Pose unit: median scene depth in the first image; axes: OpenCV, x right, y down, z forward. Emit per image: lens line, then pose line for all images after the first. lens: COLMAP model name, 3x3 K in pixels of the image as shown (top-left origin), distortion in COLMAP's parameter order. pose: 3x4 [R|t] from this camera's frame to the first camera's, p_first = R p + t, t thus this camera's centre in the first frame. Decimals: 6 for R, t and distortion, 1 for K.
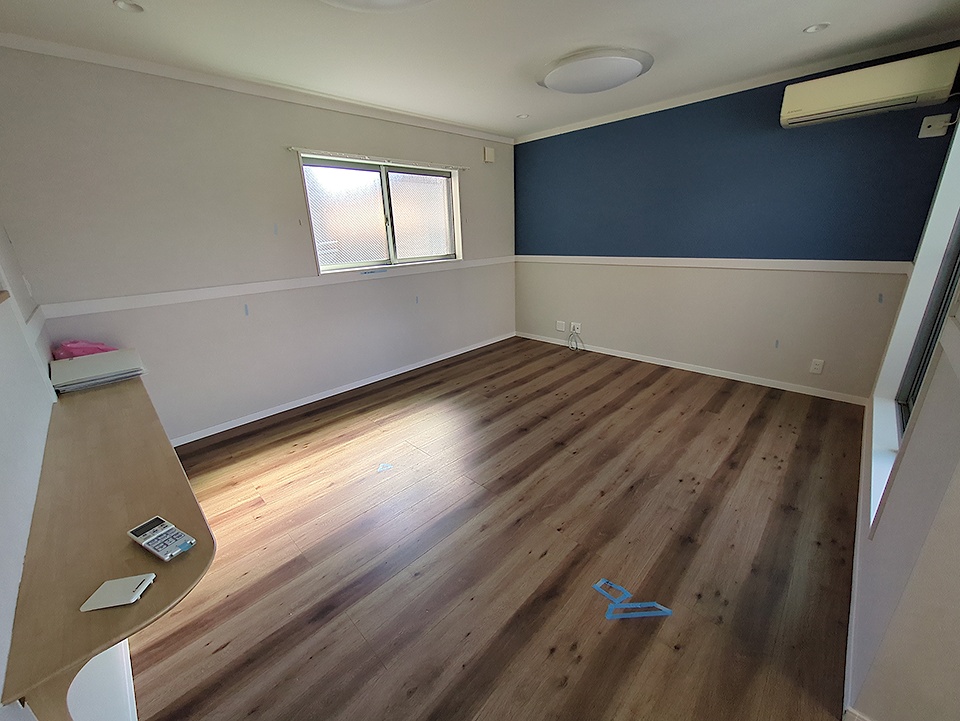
lens RADIAL K [[378.6, 0, 481.4], [0, 378.6, 361.0], [0, 0, 1]] dist [0.000663, 0.000279]
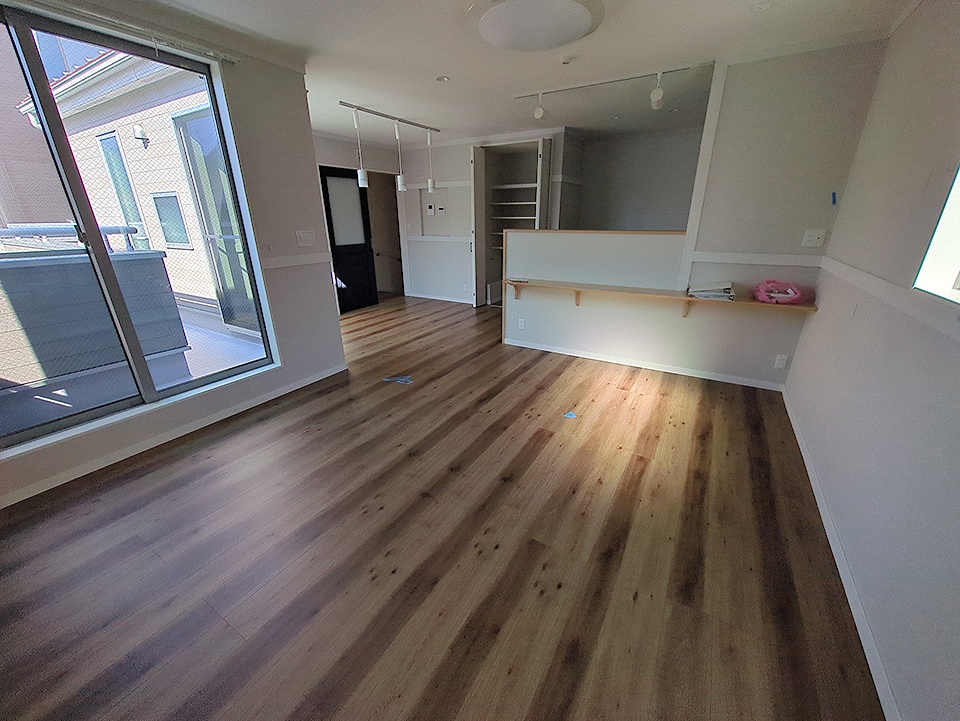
lens RADIAL K [[378.6, 0, 481.4], [0, 378.6, 361.0], [0, 0, 1]] dist [0.000663, 0.000279]
pose [[-0.971707, 0.120945, -0.202874, 0.198381], [-0.036425, 0.771933, 0.634659, -0.510204], [0.233364, 0.624093, -0.745687, 1.520245]]
